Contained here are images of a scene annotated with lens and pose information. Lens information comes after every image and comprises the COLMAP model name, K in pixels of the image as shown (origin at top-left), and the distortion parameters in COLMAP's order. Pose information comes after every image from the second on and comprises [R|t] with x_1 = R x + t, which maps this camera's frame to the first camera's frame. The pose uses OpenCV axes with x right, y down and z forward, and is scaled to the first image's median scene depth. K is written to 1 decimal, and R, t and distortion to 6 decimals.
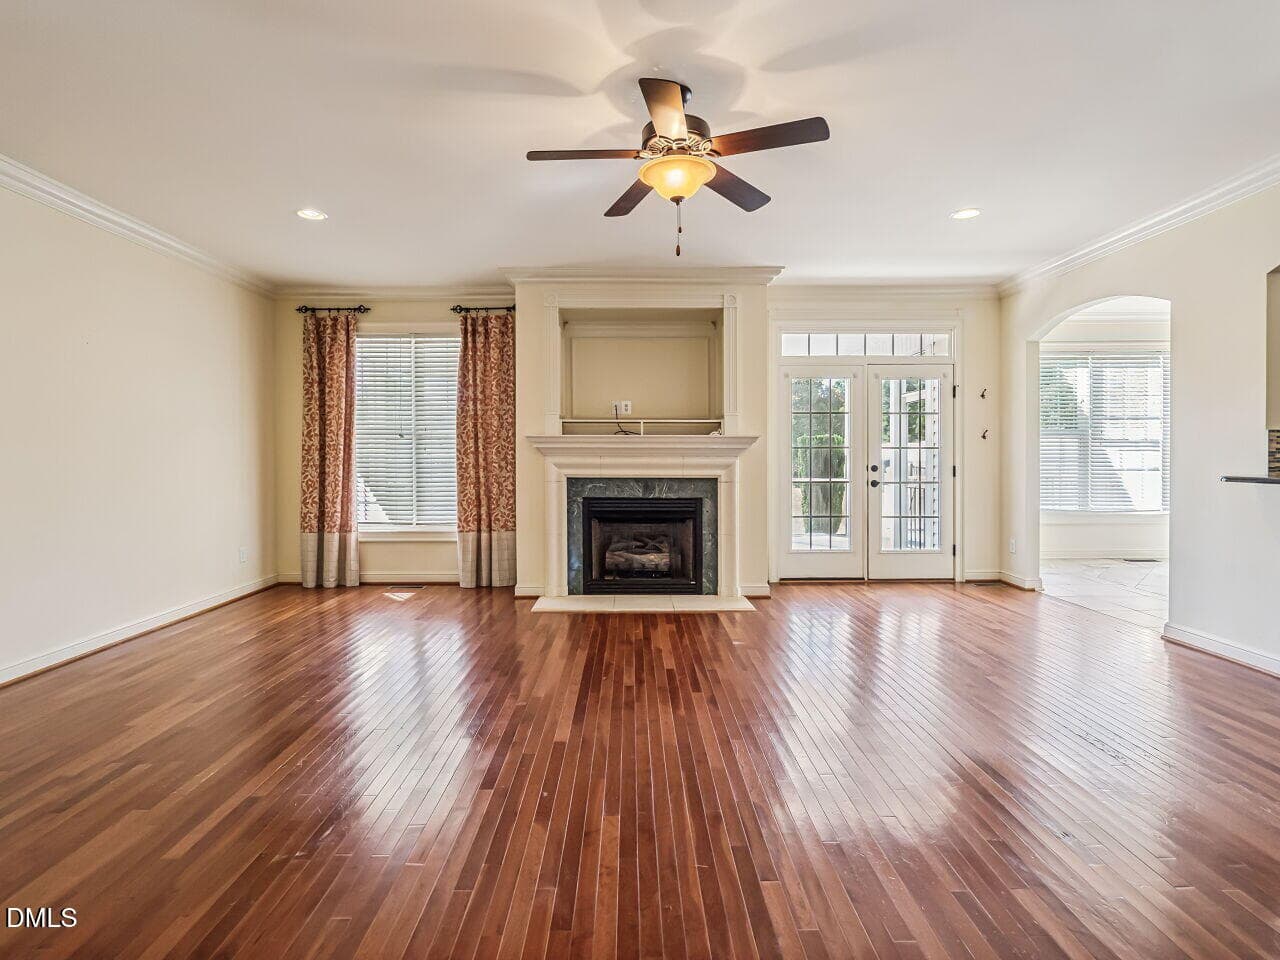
lens RADIAL K [[711.1, 0, 652.2], [0, 711.1, 478.3], [0, 0, 1]] dist [0.002128, 0.000707]
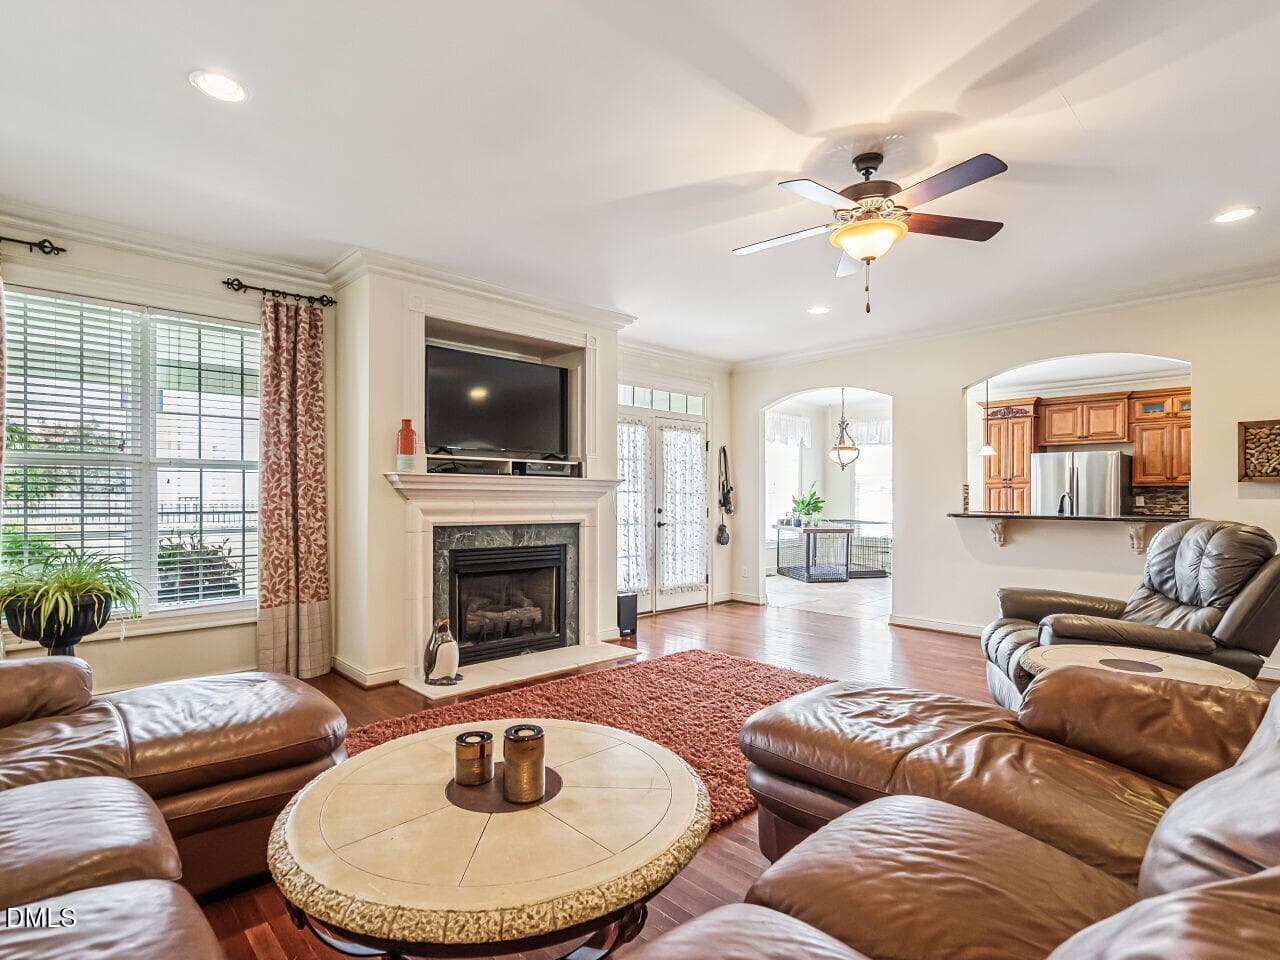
lens RADIAL K [[666.5, 0, 706.9], [0, 666.5, 503.0], [0, 0, 1]] dist [0.002164, 0.001761]
pose [[0.708247, -0.002036, 0.705962, -0.419821], [0.019433, 0.999673, -0.016613, -0.008388], [-0.705698, 0.025485, 0.708055, 0.238361]]
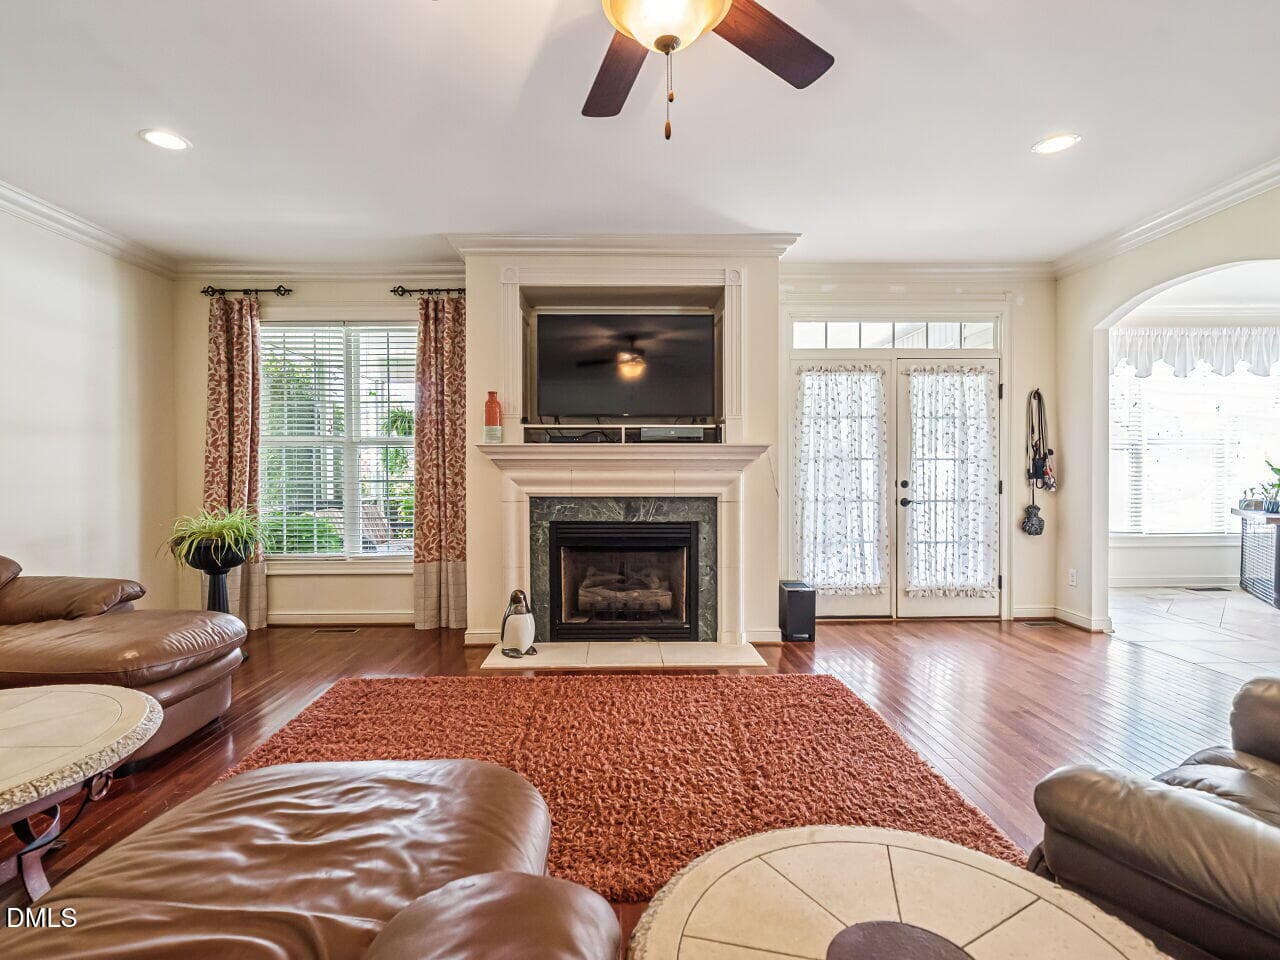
lens RADIAL K [[697.7, 0, 635.3], [0, 697.7, 484.0], [0, 0, 1]] dist [-0.002323, 0.002209]
pose [[0.999956, -0.001335, -0.009236, 0.006505], [0.001246, 0.999953, -0.009632, -0.007303], [0.009249, 0.009620, 0.999911, 0.207234]]
